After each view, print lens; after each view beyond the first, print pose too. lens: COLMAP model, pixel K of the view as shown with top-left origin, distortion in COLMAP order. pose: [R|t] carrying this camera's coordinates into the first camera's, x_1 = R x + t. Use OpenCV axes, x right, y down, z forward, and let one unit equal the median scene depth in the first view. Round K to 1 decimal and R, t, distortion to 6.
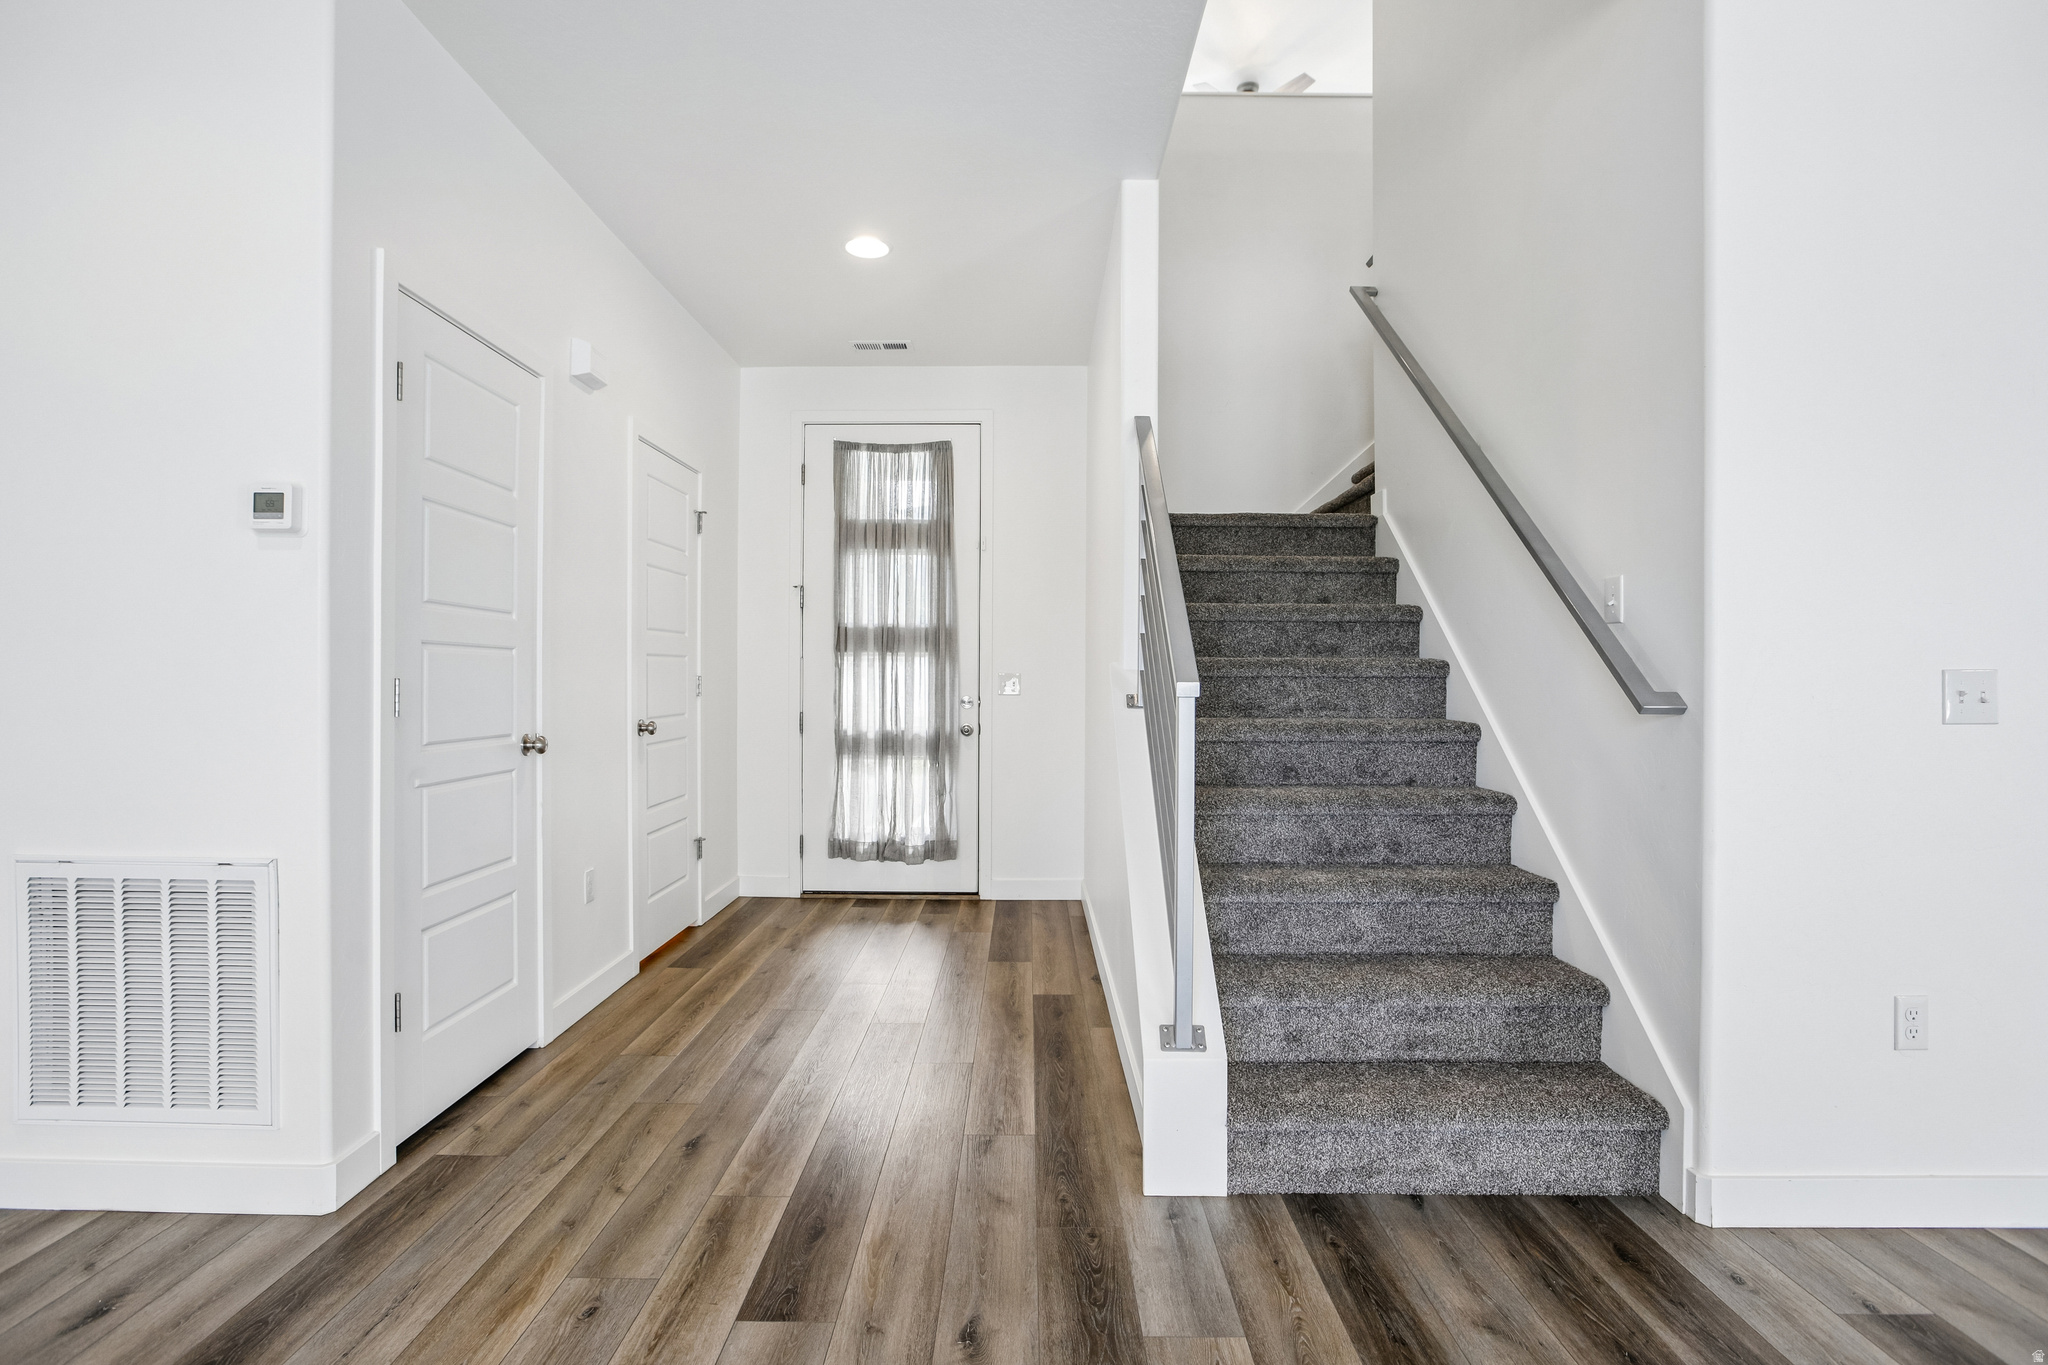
lens RADIAL K [[973.4, 0, 1028.6], [0, 973.4, 683.5], [0, 0, 1]] dist [-0.057029, 0.019340]
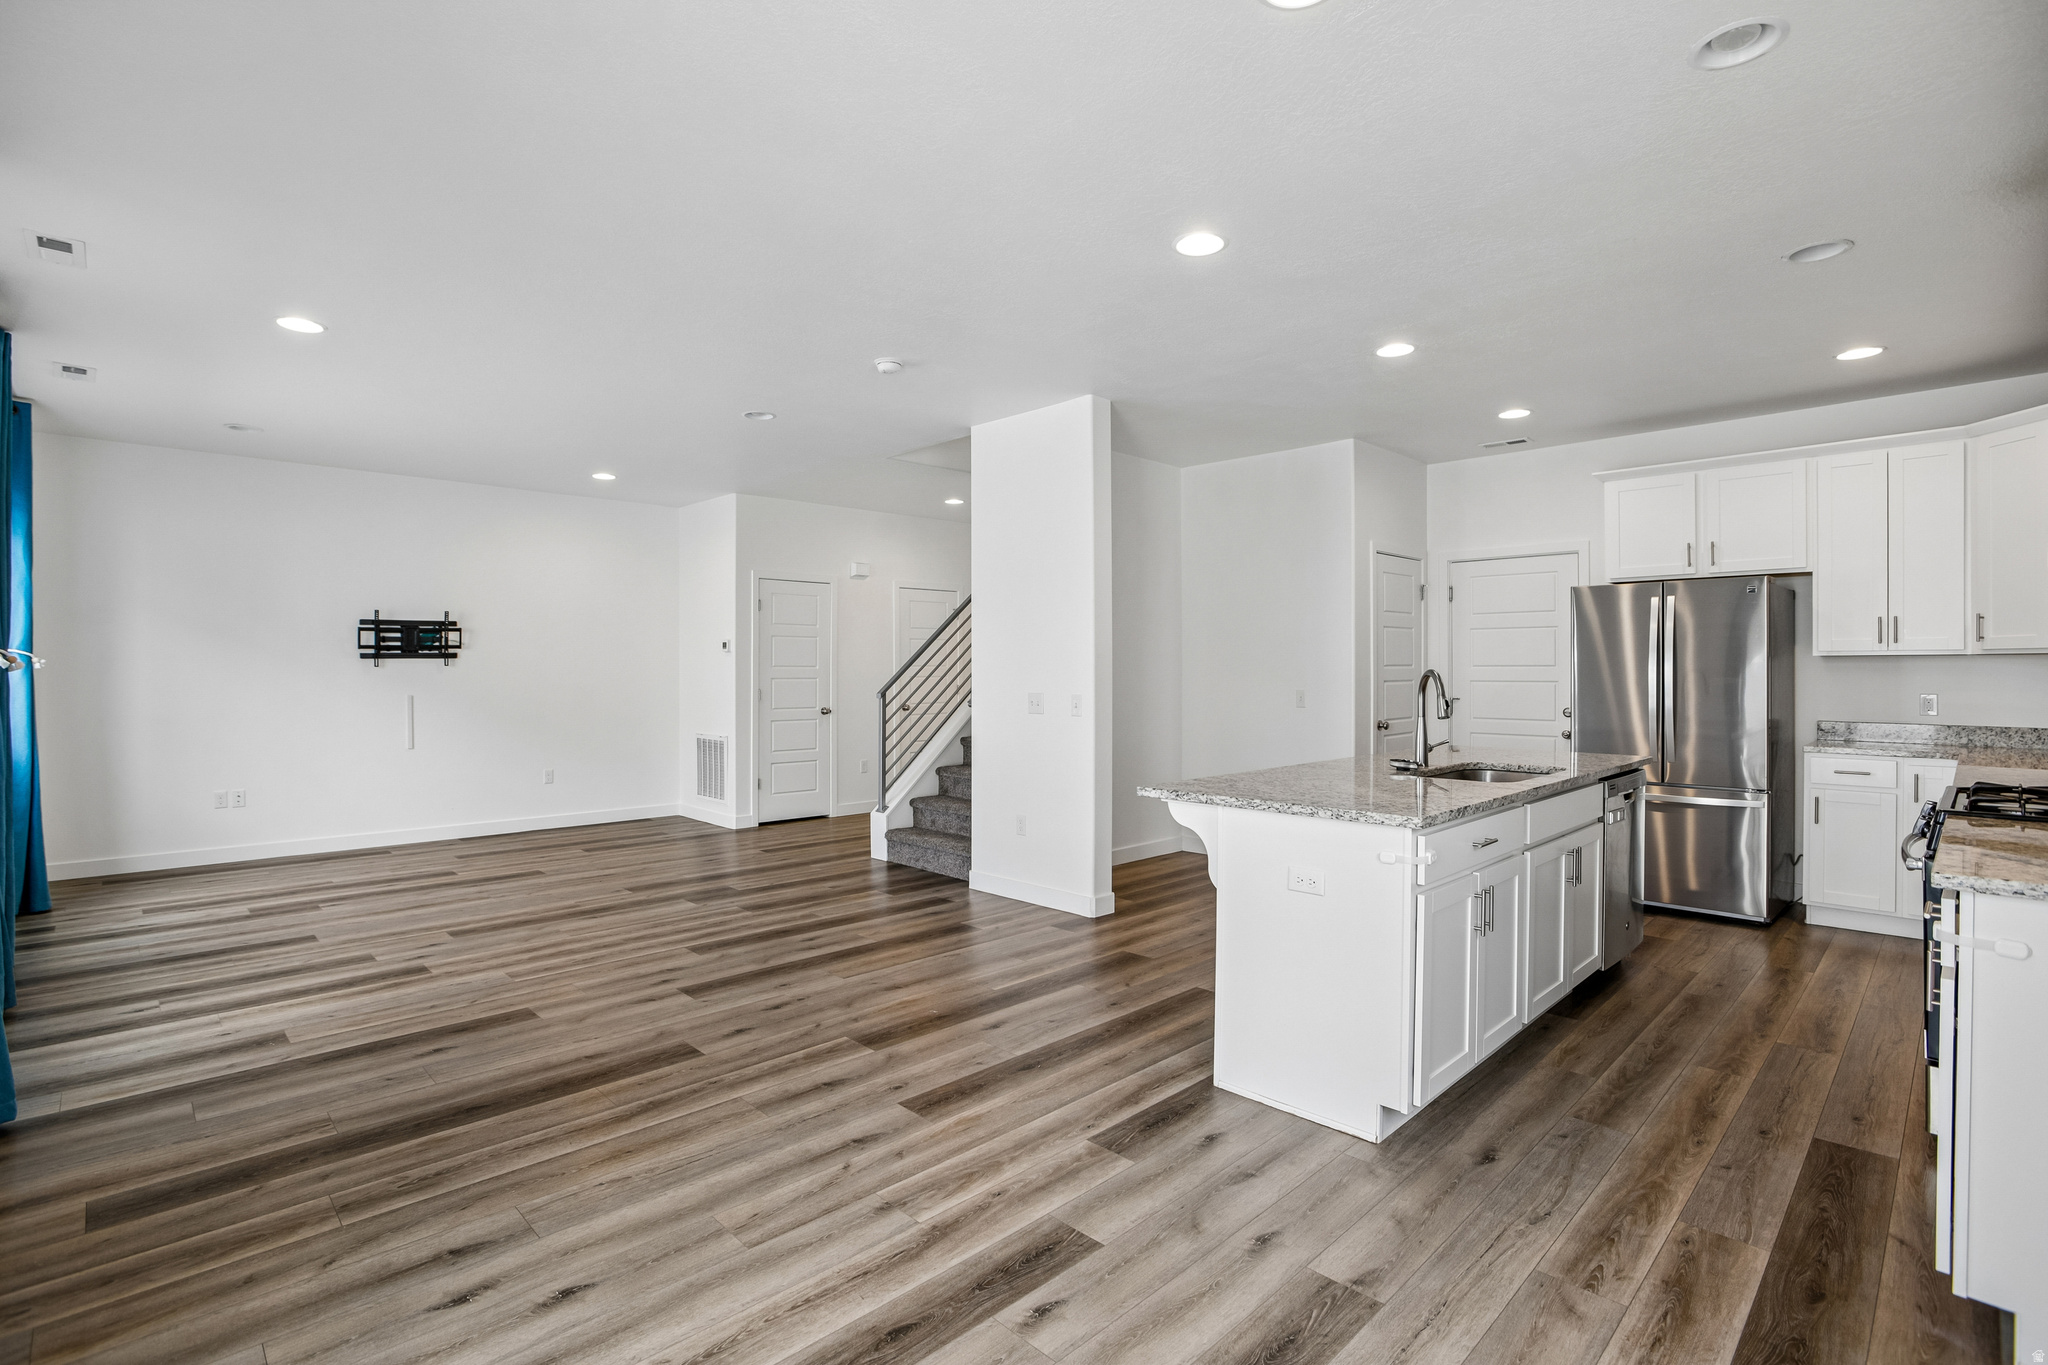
lens RADIAL K [[954.4, 0, 1014.8], [0, 954.4, 677.8], [0, 0, 1]] dist [-0.045579, 0.014742]
pose [[0.699176, -0.000833, -0.714949, 2.392426], [-0.000396, 0.999999, -0.001551, -0.040366], [0.714949, 0.001368, 0.699175, -0.752874]]
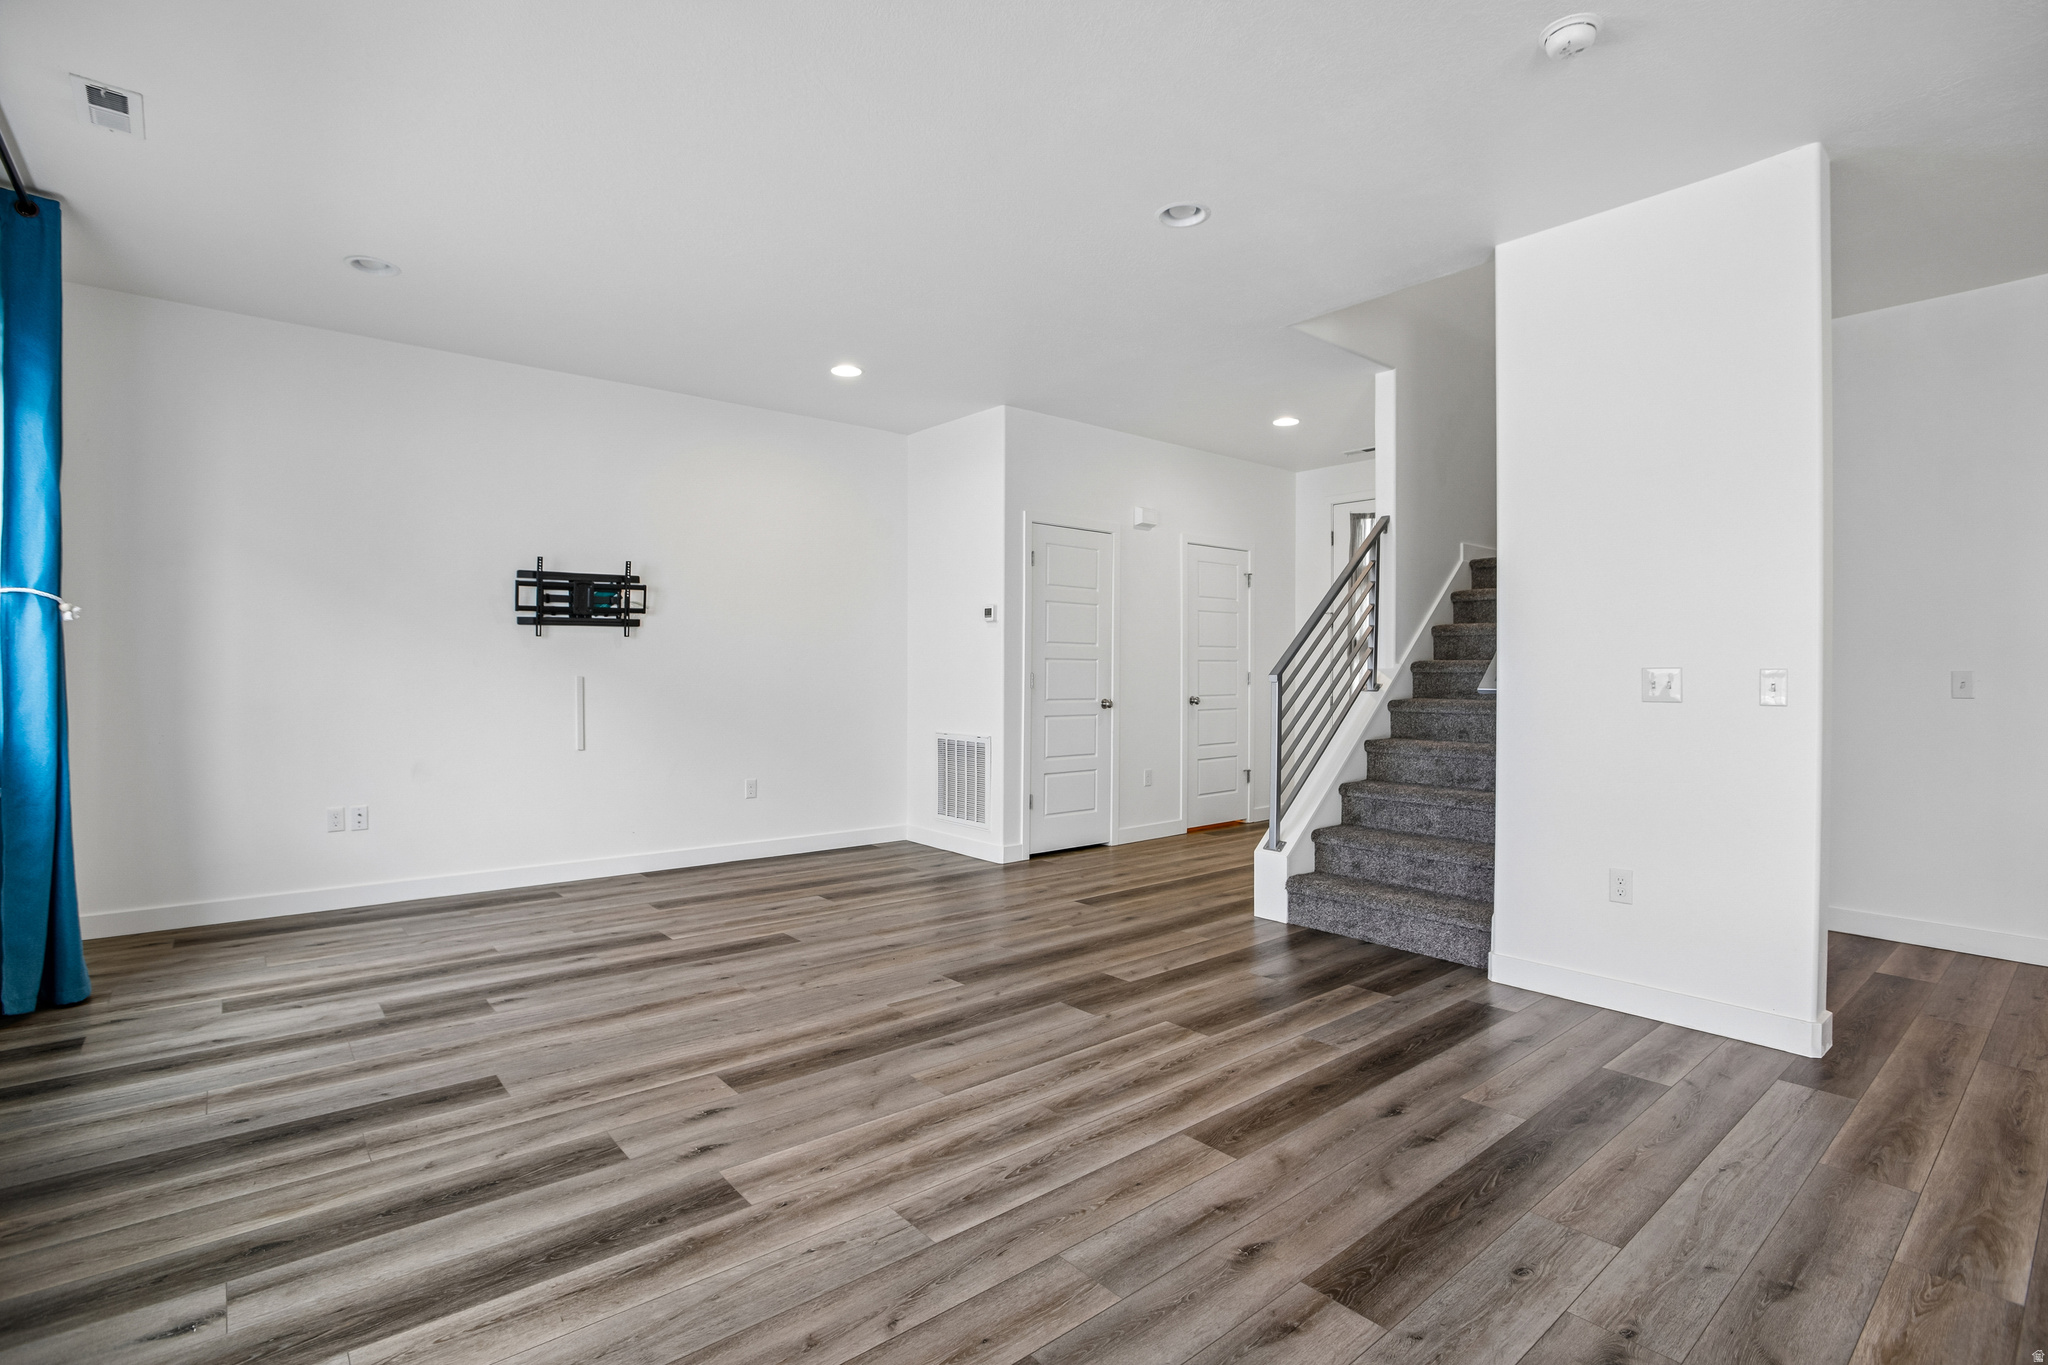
lens RADIAL K [[973.4, 0, 1028.6], [0, 973.4, 683.5], [0, 0, 1]] dist [-0.057029, 0.019340]
pose [[0.646379, 0.006473, -0.762989, 1.288679], [-0.005831, 0.999977, 0.003544, 0.013685], [0.762994, 0.002158, 0.646402, -0.689290]]
